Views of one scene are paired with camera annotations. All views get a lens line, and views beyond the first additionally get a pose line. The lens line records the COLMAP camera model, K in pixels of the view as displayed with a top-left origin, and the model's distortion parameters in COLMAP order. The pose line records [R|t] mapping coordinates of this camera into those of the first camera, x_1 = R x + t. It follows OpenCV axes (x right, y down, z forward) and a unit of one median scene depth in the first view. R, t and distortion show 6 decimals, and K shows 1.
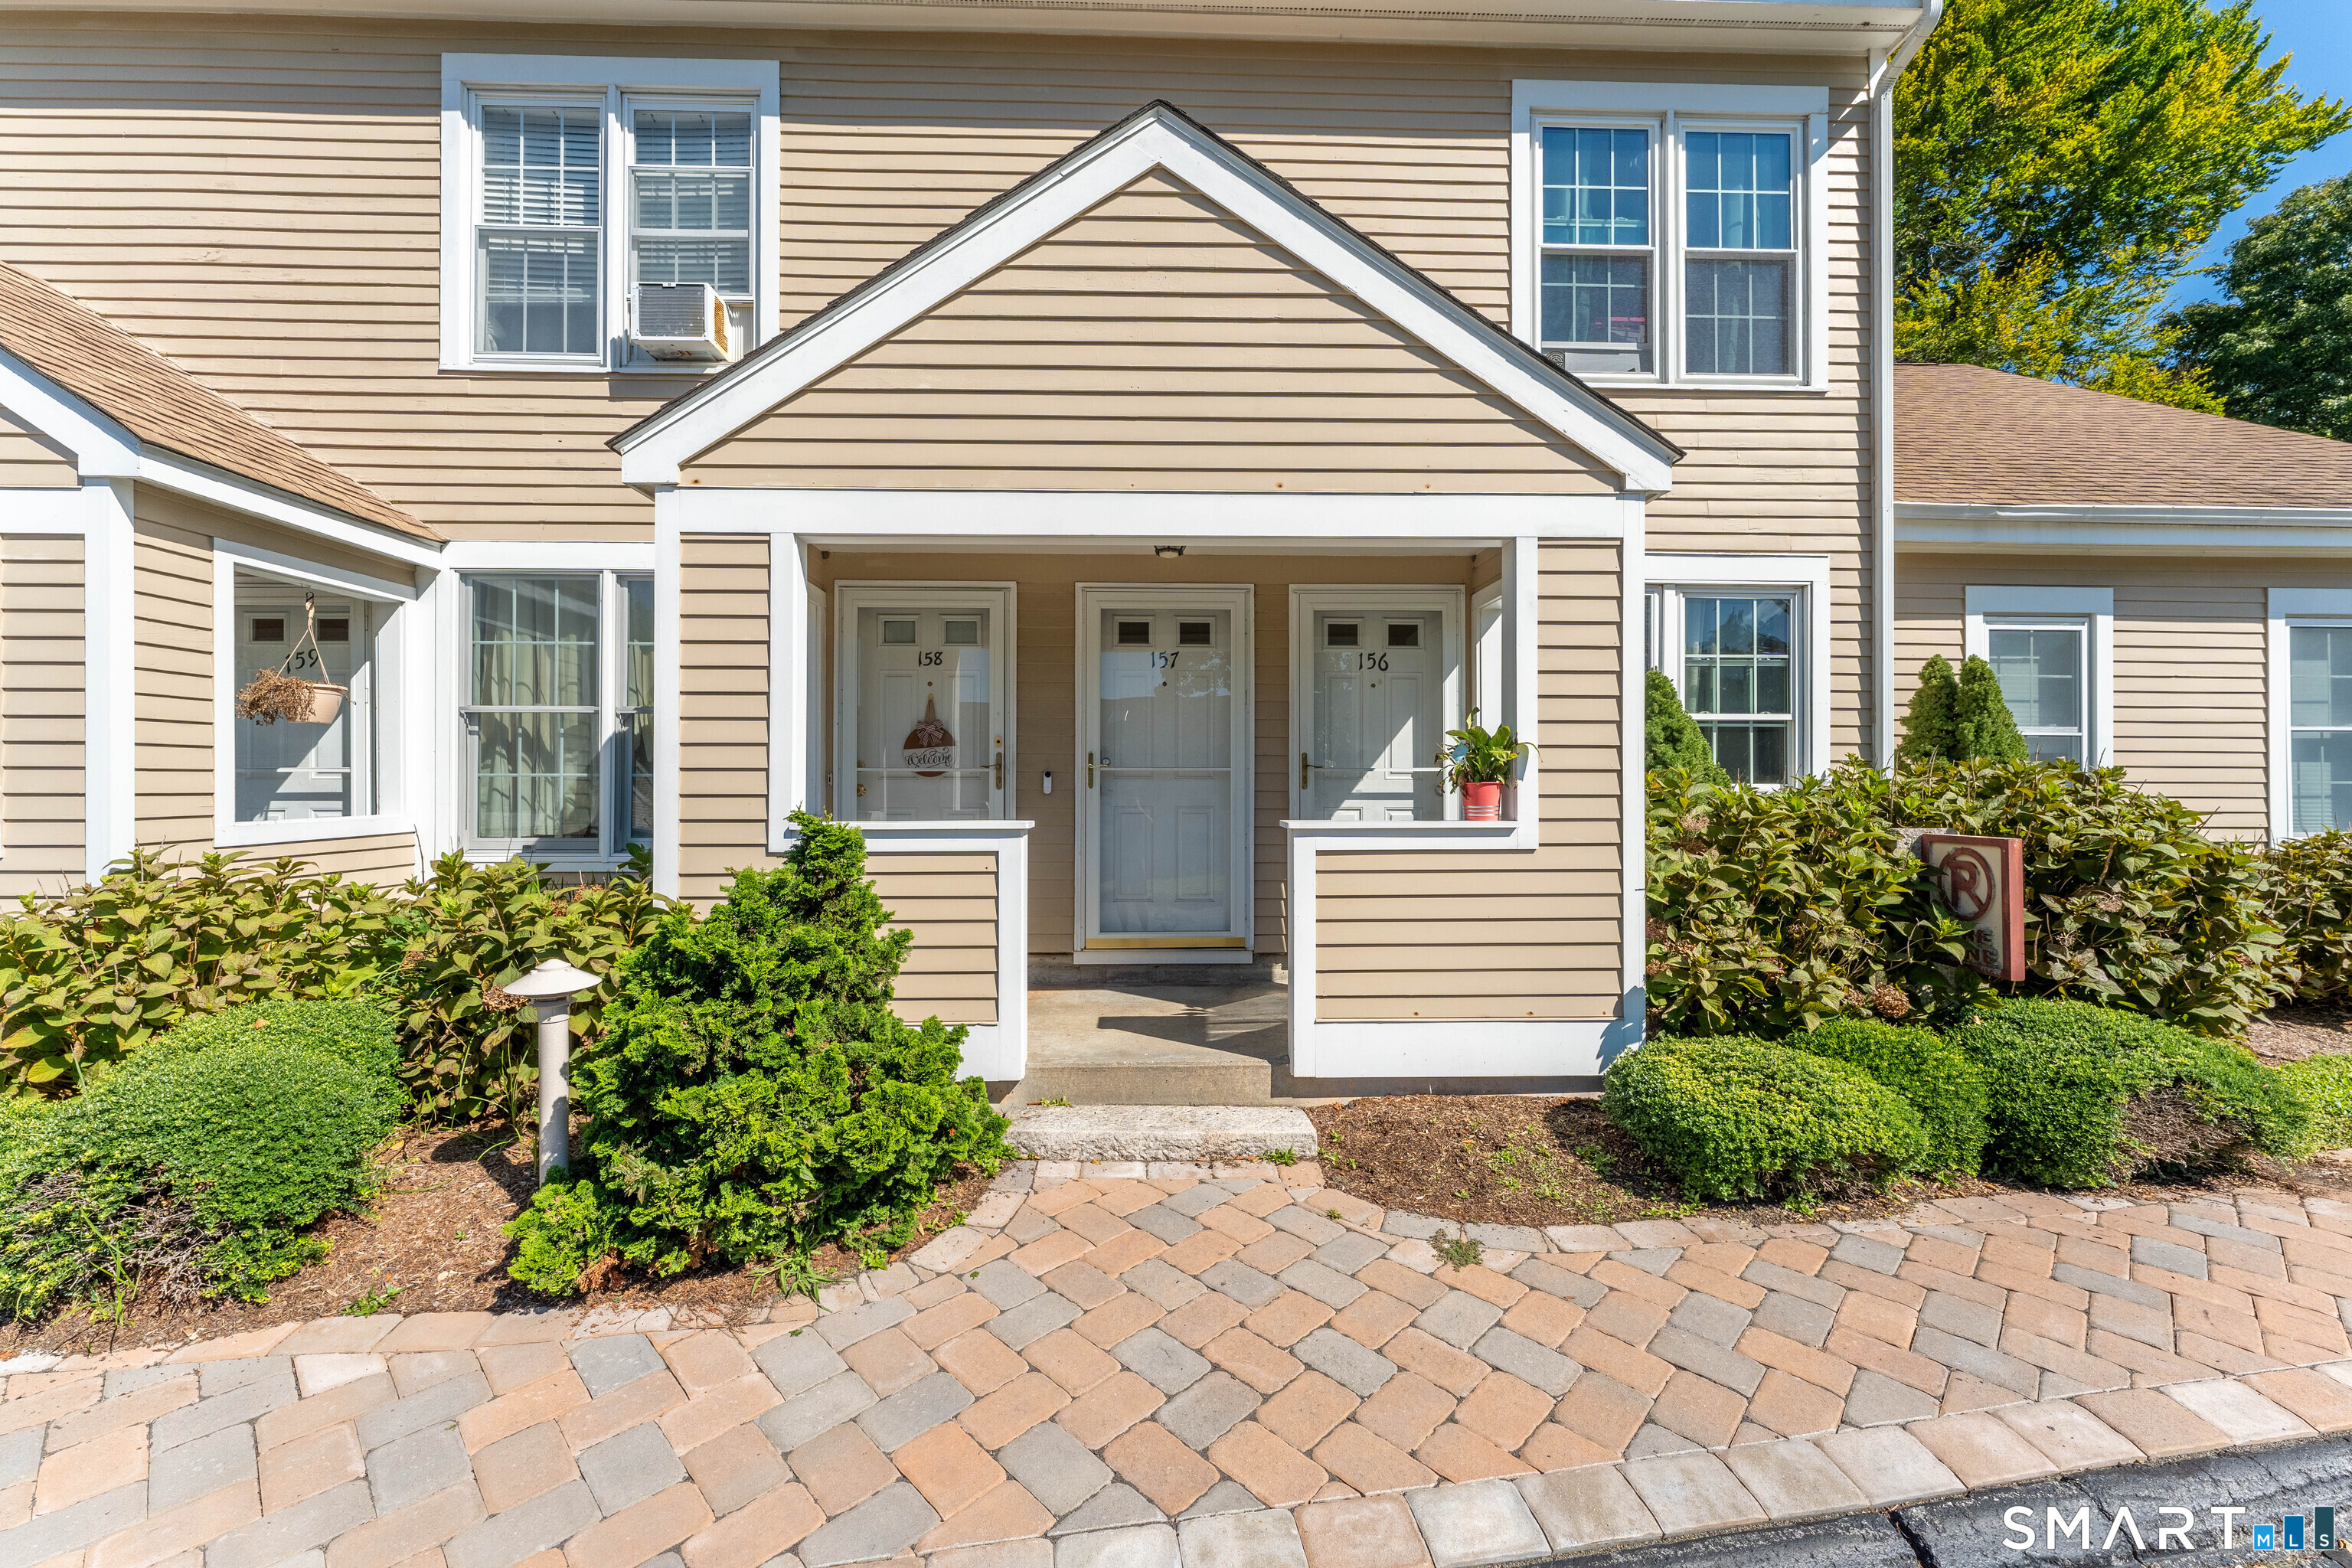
lens RADIAL K [[1032.7, 0, 1176.0], [0, 1032.7, 784.0], [0, 0, 1]] dist [-0.001073, -0.000108]
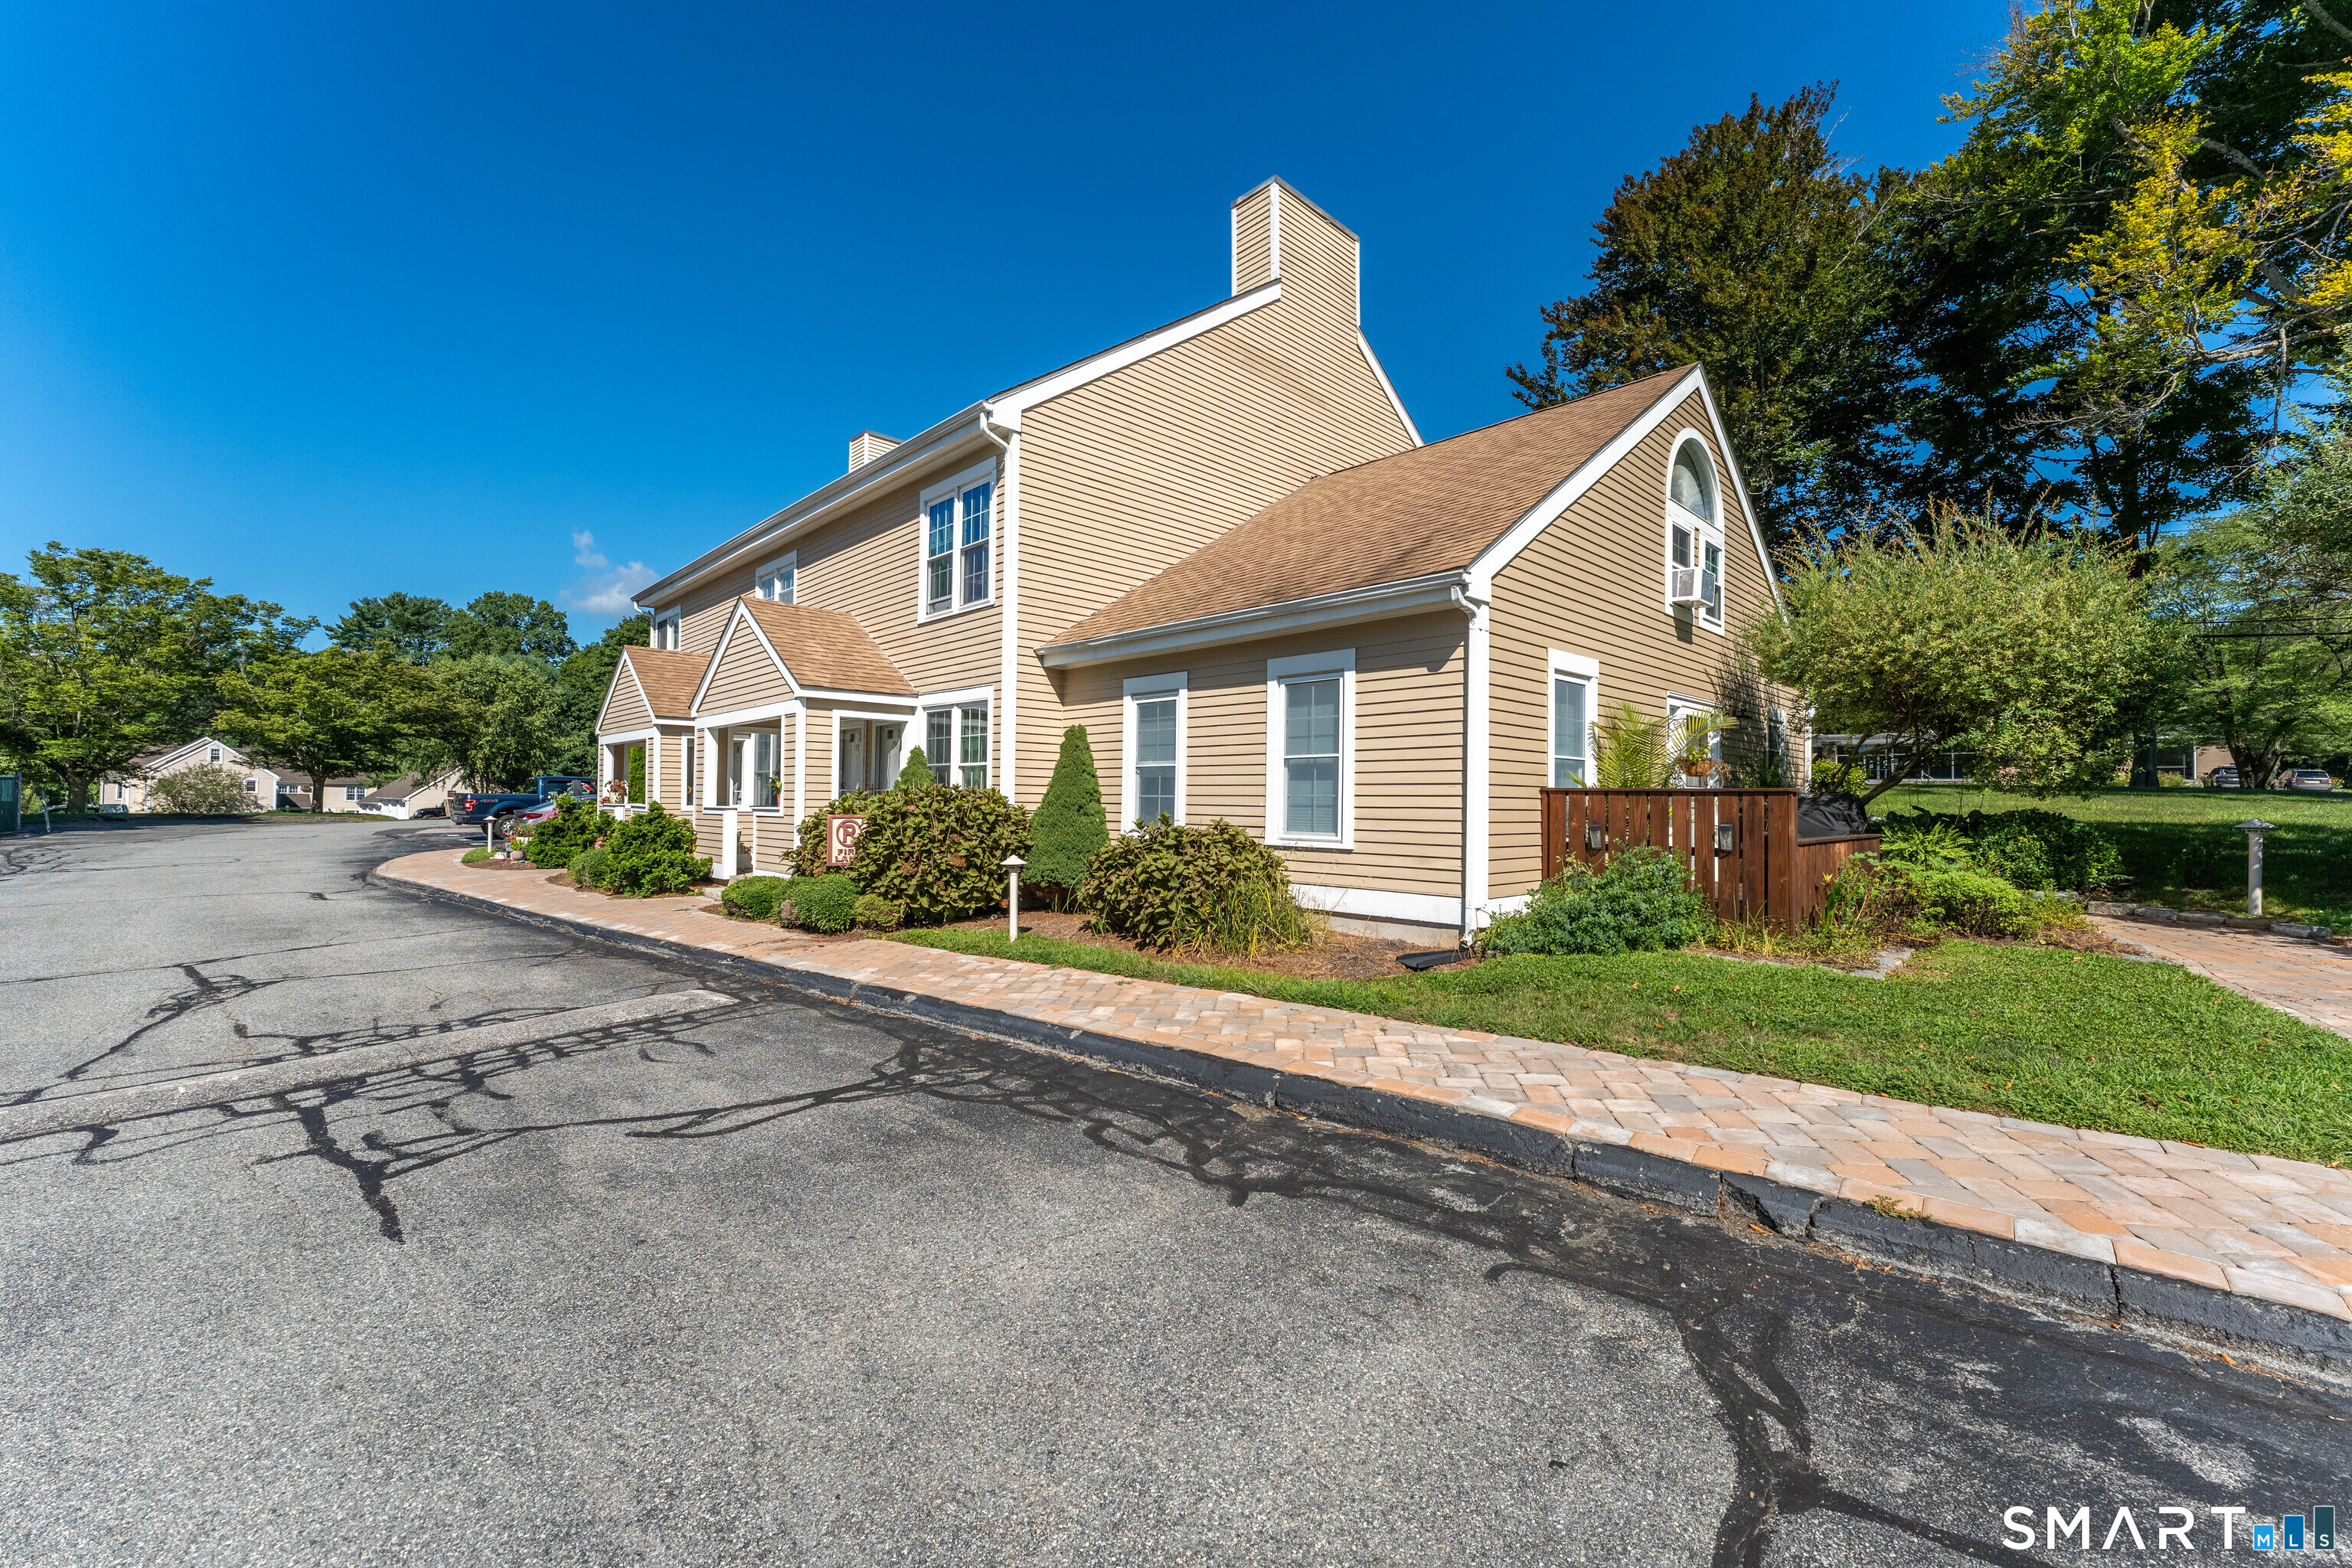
lens RADIAL K [[935.2, 0, 1176.0], [0, 935.2, 784.0], [0, 0, 1]] dist [0.000044, 0.000002]
pose [[0.658993, -0.010126, -0.752081, 2.119911], [-0.001412, 0.999891, -0.014700, 0.004809], [0.752148, 0.010749, 0.658907, 0.045453]]
